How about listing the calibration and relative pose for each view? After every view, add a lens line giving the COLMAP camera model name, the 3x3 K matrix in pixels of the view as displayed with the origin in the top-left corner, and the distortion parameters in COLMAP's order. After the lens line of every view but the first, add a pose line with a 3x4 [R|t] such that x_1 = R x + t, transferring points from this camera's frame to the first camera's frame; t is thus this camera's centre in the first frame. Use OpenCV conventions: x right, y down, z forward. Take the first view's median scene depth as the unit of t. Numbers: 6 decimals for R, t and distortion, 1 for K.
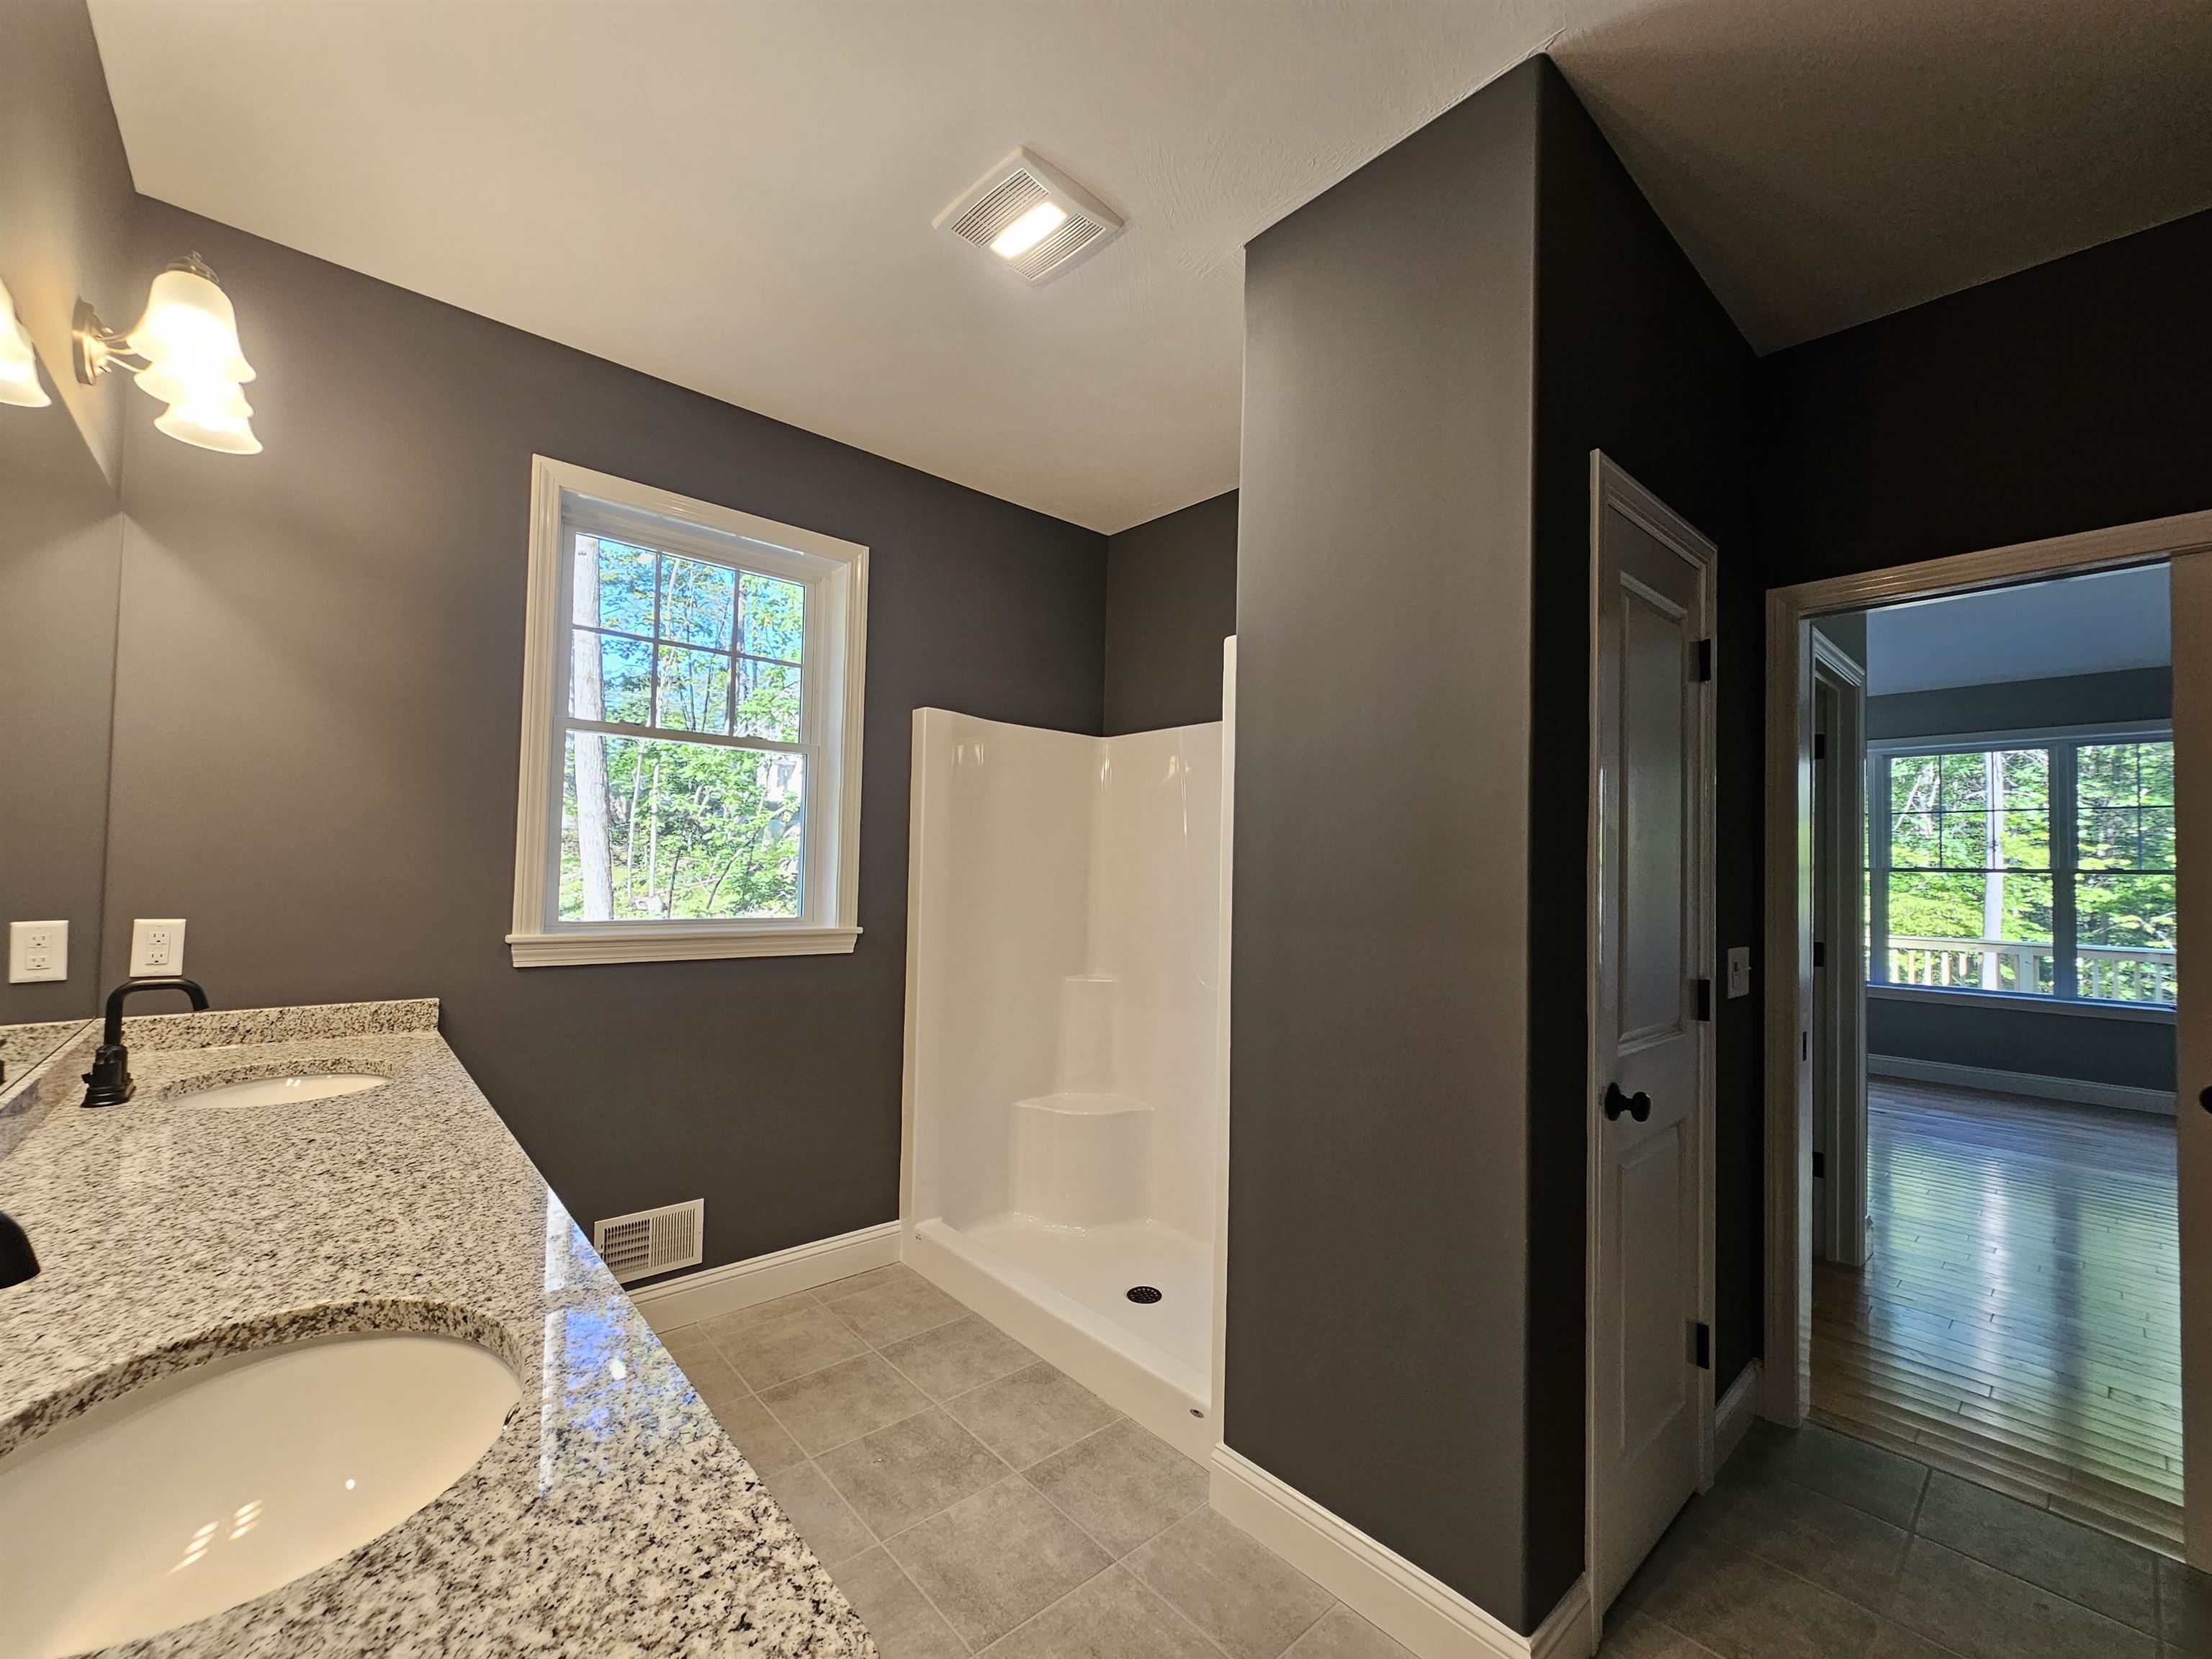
lens RADIAL K [[901.2, 0, 1098.0], [0, 901.2, 842.3], [0, 0, 1]] dist [-0.001636, 0.000090]
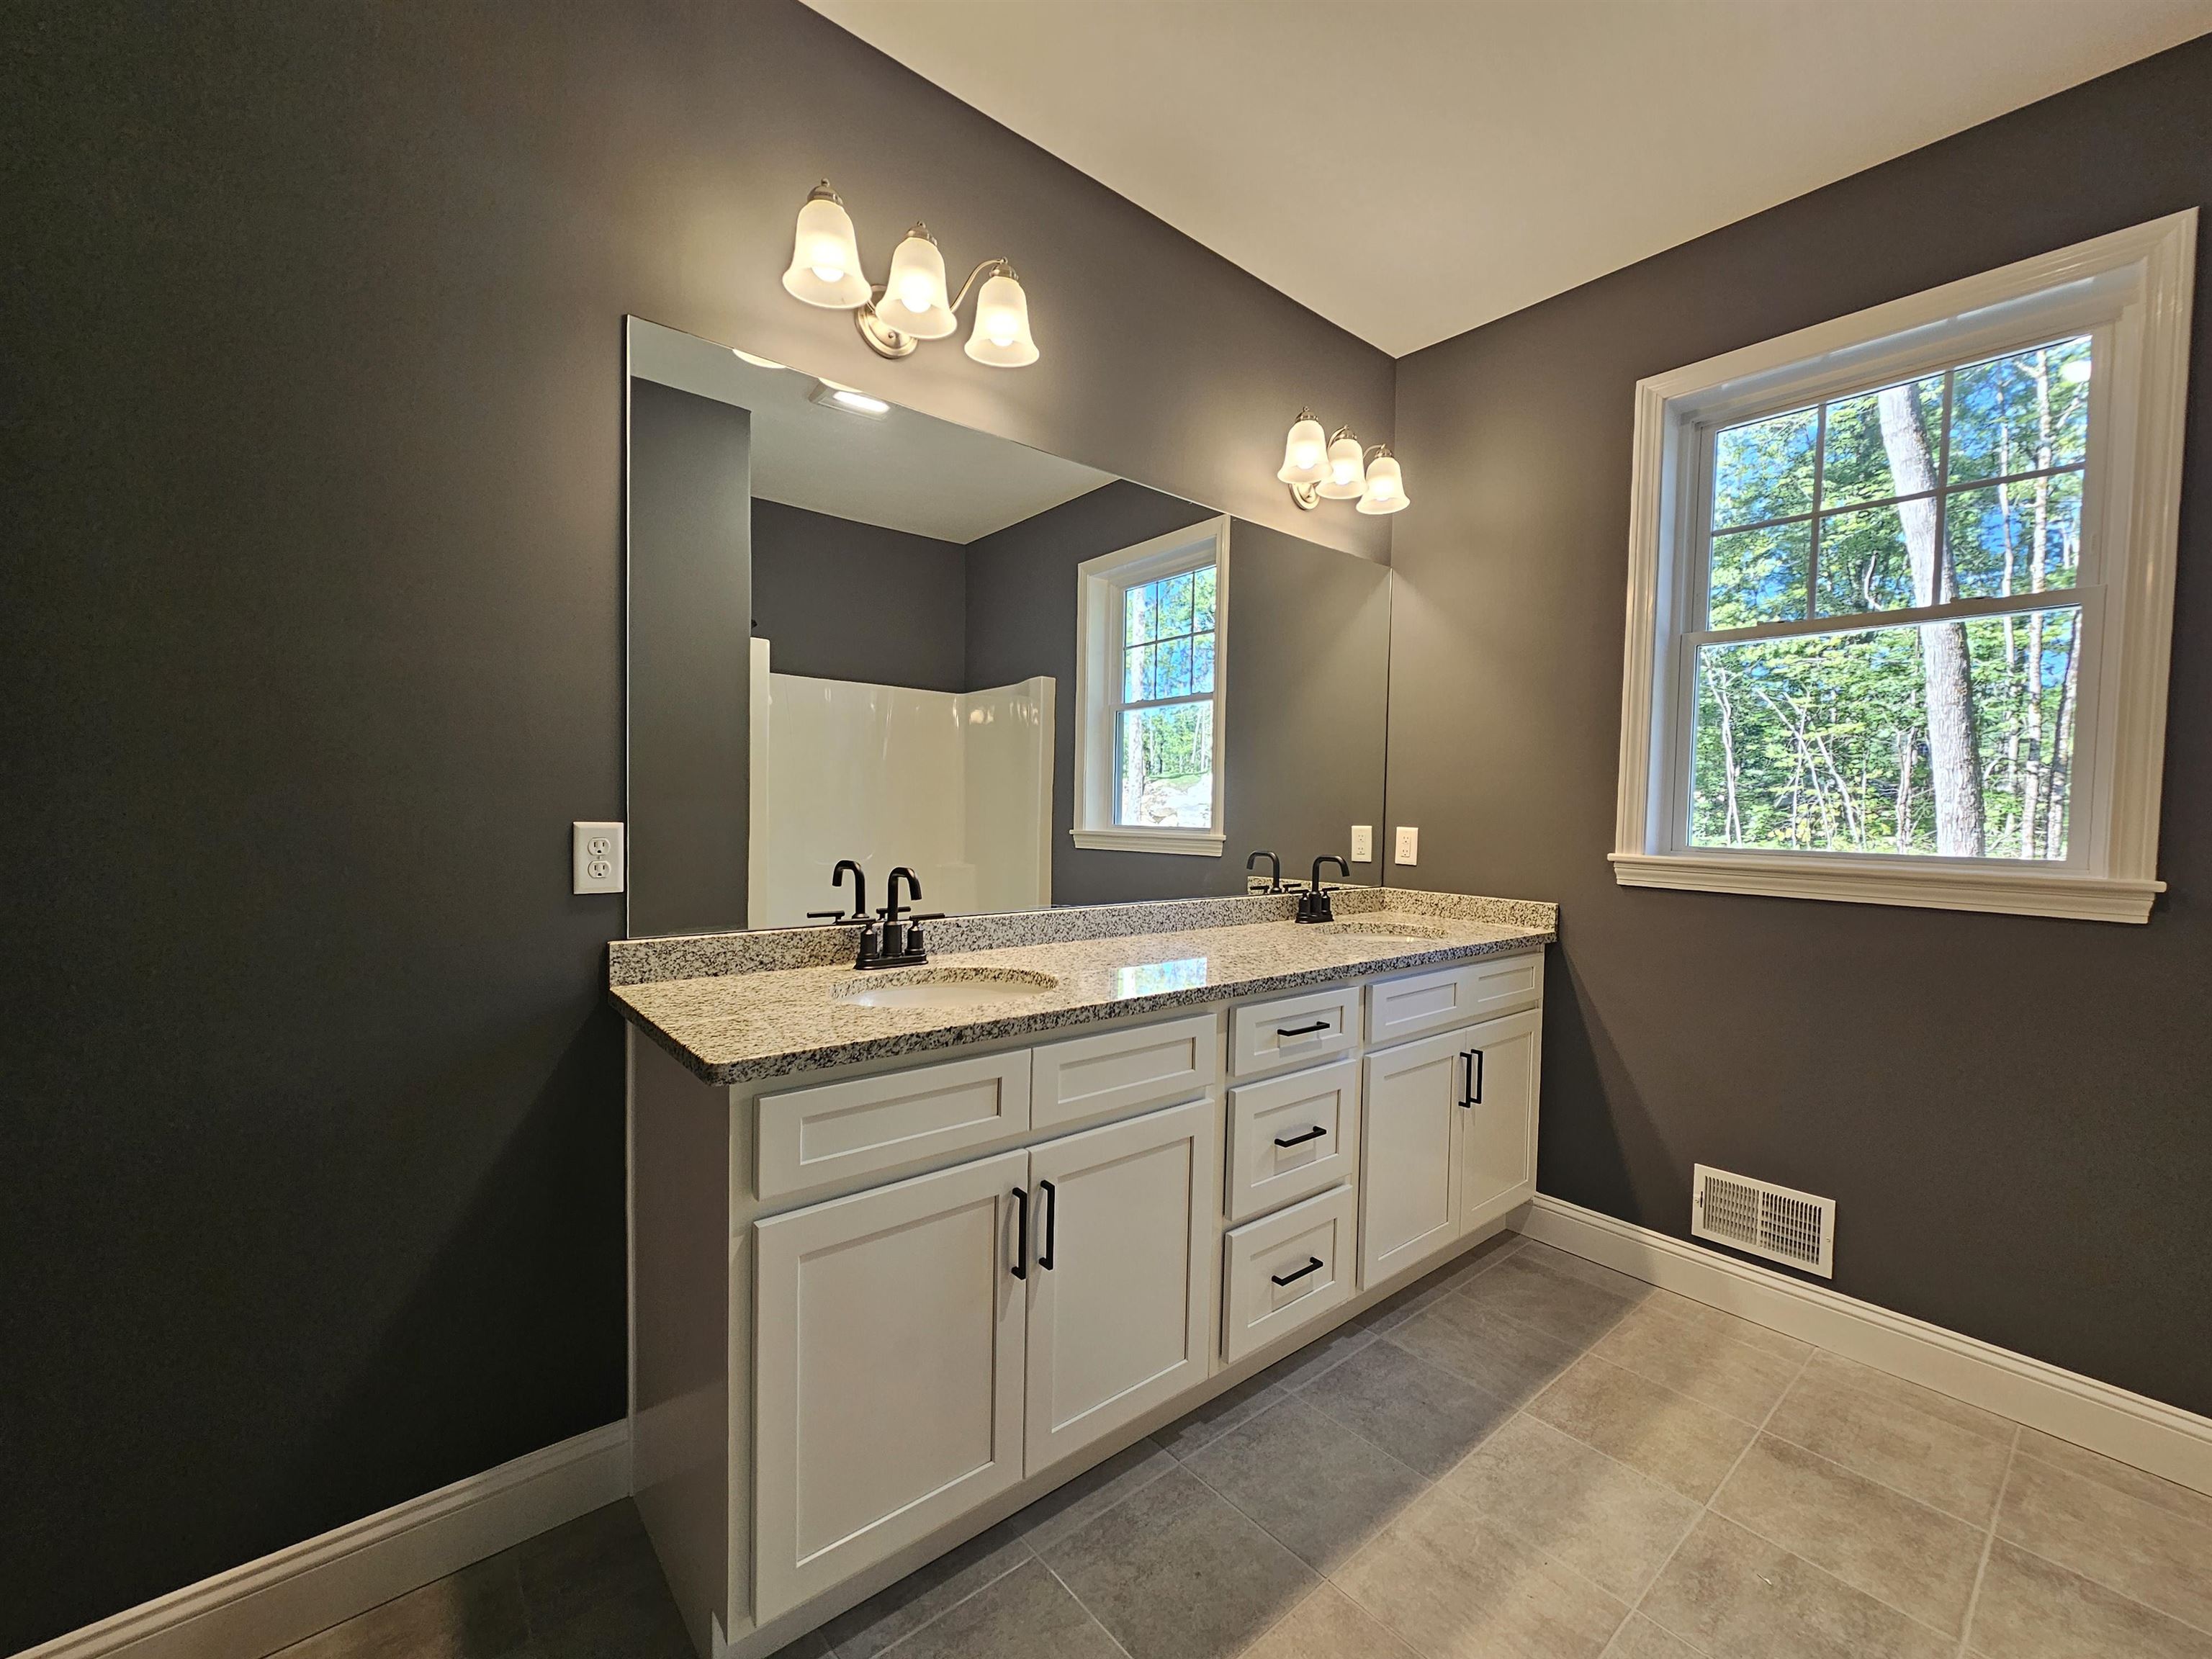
lens RADIAL K [[901.2, 0, 1098.0], [0, 901.2, 842.3], [0, 0, 1]] dist [-0.001636, 0.000090]
pose [[-0.025552, 0.014485, -0.999569, 0.429877], [0.008518, 0.999862, 0.014271, 0.071600], [0.999637, -0.008149, -0.025671, 0.435584]]
